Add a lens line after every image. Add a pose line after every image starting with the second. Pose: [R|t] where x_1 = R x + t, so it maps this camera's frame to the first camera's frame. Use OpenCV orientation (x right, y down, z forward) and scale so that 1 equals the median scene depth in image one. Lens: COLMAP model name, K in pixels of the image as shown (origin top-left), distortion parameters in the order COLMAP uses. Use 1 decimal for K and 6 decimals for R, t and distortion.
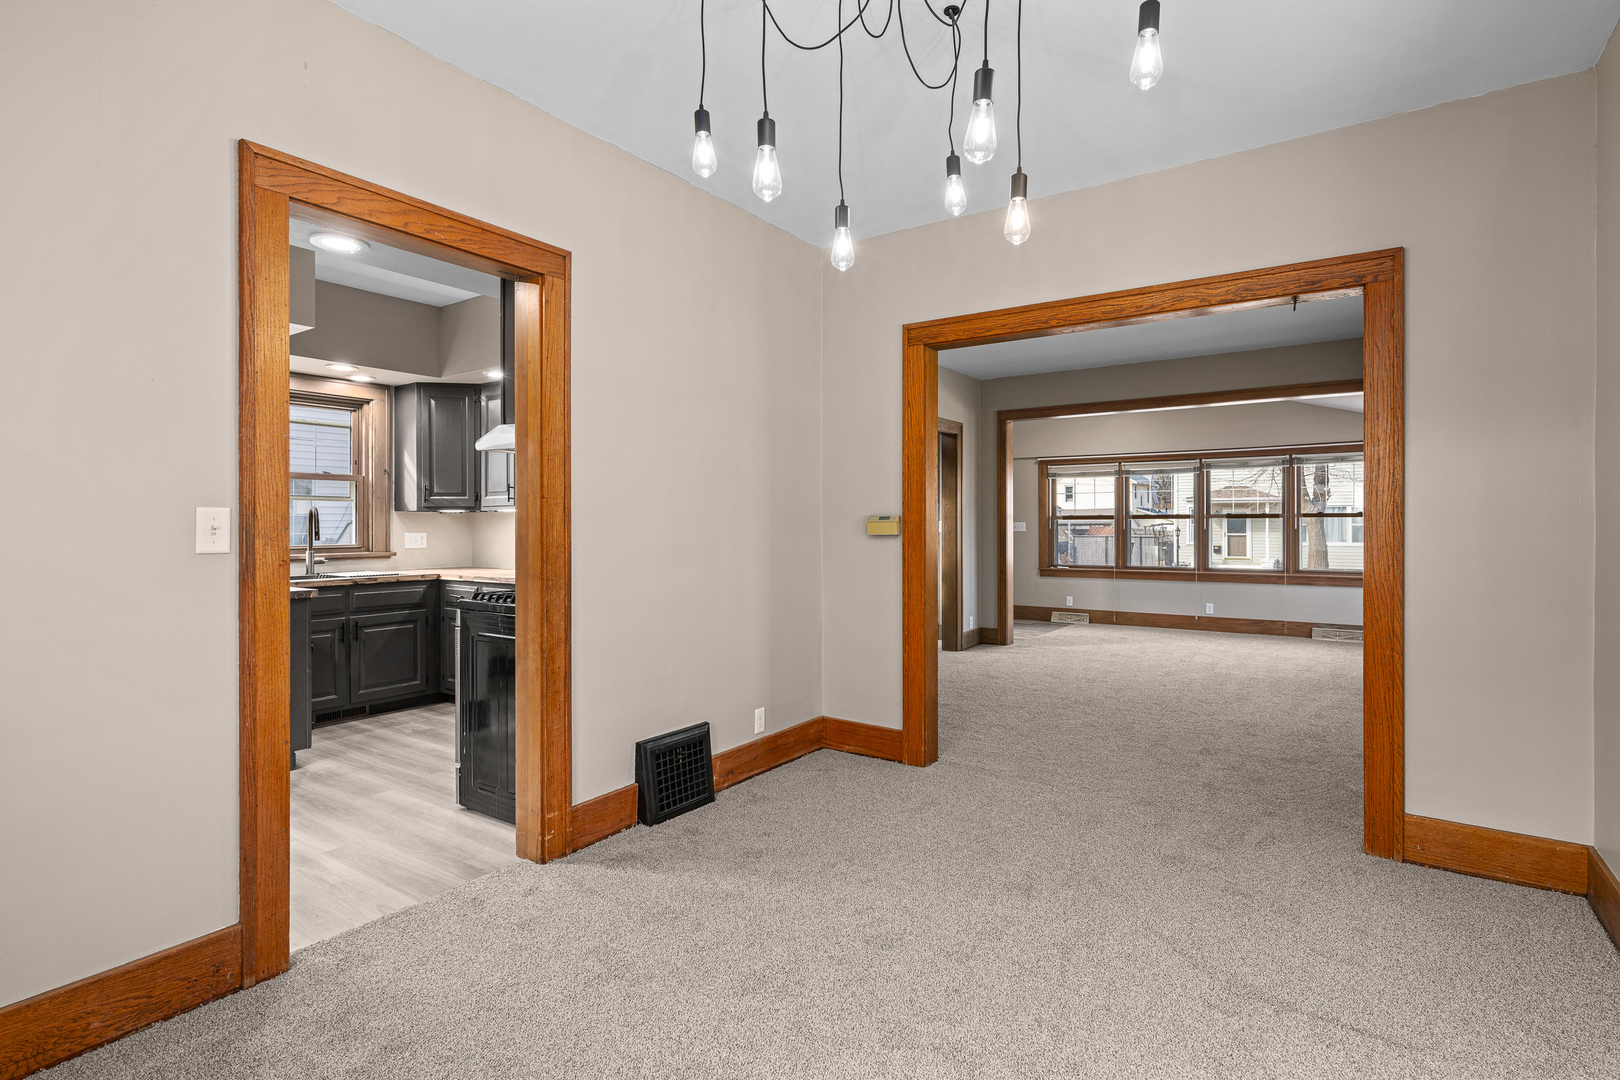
lens RADIAL K [[783.6, 0, 830.0], [0, 783.6, 515.7], [0, 0, 1]] dist [0.000995, 0.000362]
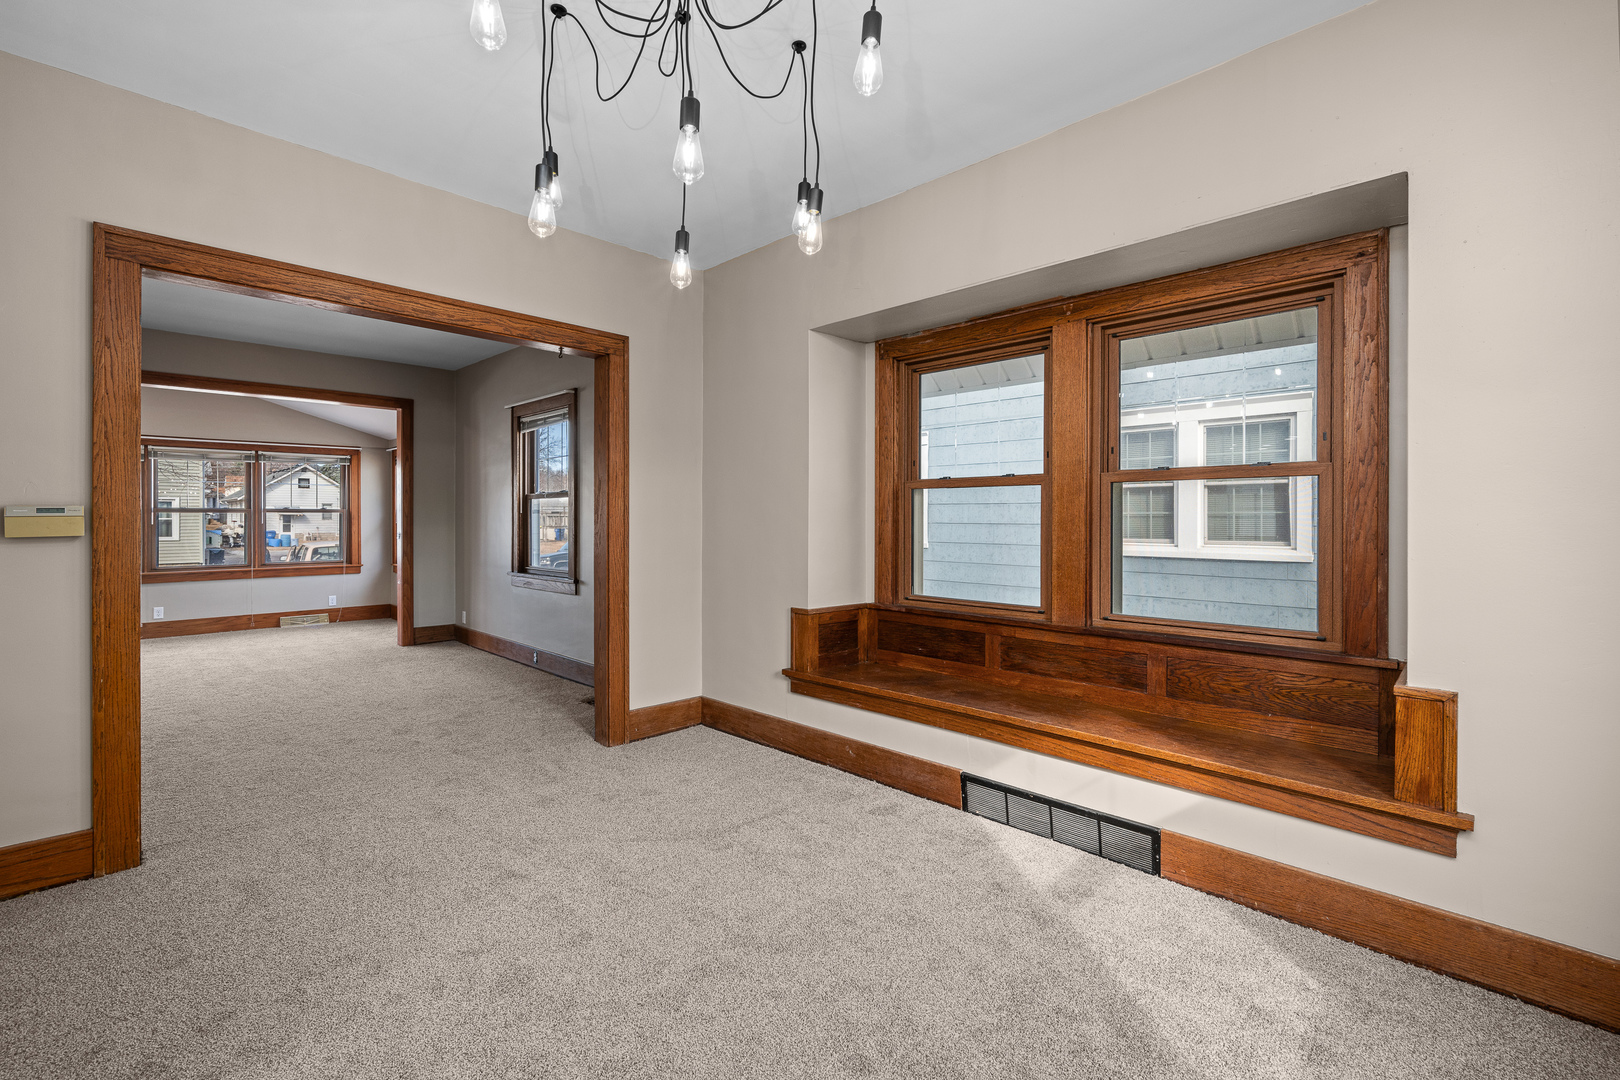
lens RADIAL K [[696.4, 0, 798.0], [0, 696.4, 526.9], [0, 0, 1]] dist [-0.003915, -0.000072]
pose [[0.191385, -0.010171, 0.981462, -0.379784], [-0.013048, 0.999832, 0.012905, 0.000185], [-0.981428, -0.015276, 0.191220, 0.305347]]
